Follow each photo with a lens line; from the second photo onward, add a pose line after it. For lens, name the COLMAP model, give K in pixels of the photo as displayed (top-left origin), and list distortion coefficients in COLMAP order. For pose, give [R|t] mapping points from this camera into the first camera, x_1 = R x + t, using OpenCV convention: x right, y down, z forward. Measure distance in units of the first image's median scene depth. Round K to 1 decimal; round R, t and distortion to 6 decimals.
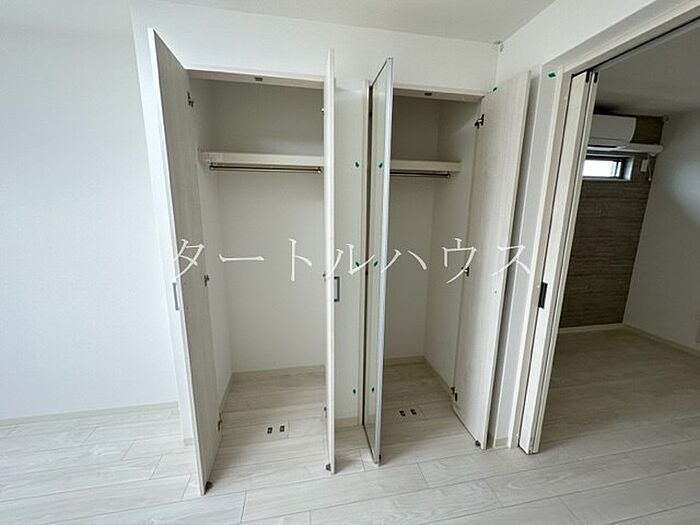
lens RADIAL K [[280.1, 0, 348.8], [0, 280.1, 261.7], [0, 0, 1]] dist [-0.001501, -0.000699]
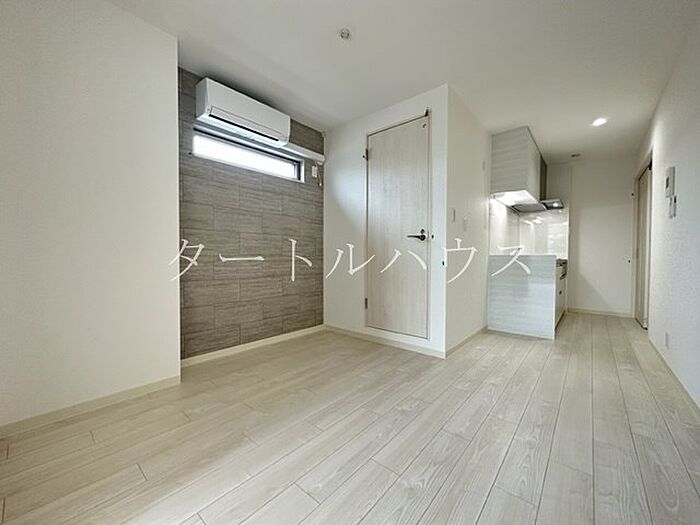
lens RADIAL K [[280.1, 0, 348.8], [0, 280.1, 261.7], [0, 0, 1]] dist [-0.001501, -0.000699]
pose [[0.780464, -0.018647, 0.624922, 0.472913], [0.125515, 0.983878, -0.127397, 0.153770], [-0.612471, 0.177866, 0.770222, 0.142183]]
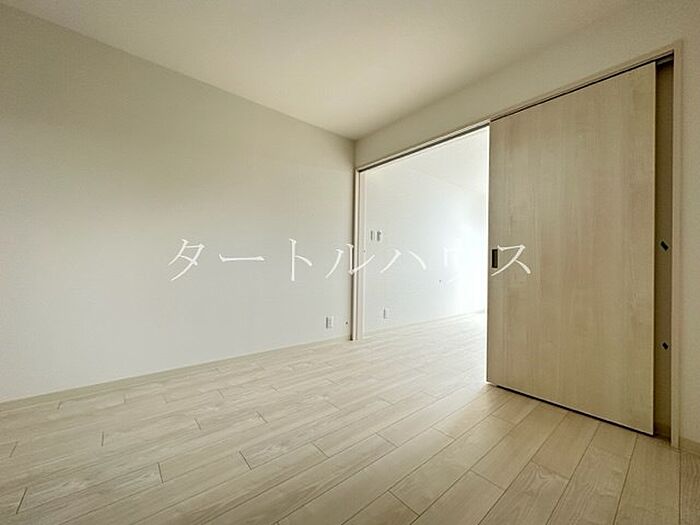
lens RADIAL K [[279.8, 0, 351.5], [0, 279.8, 262.7], [0, 0, 1]] dist [-0.000849, -0.000270]
pose [[-0.864715, -0.029704, -0.501385, 1.017746], [-0.122643, 0.980520, 0.153427, 0.006762], [0.487060, 0.194162, -0.851513, 0.915643]]
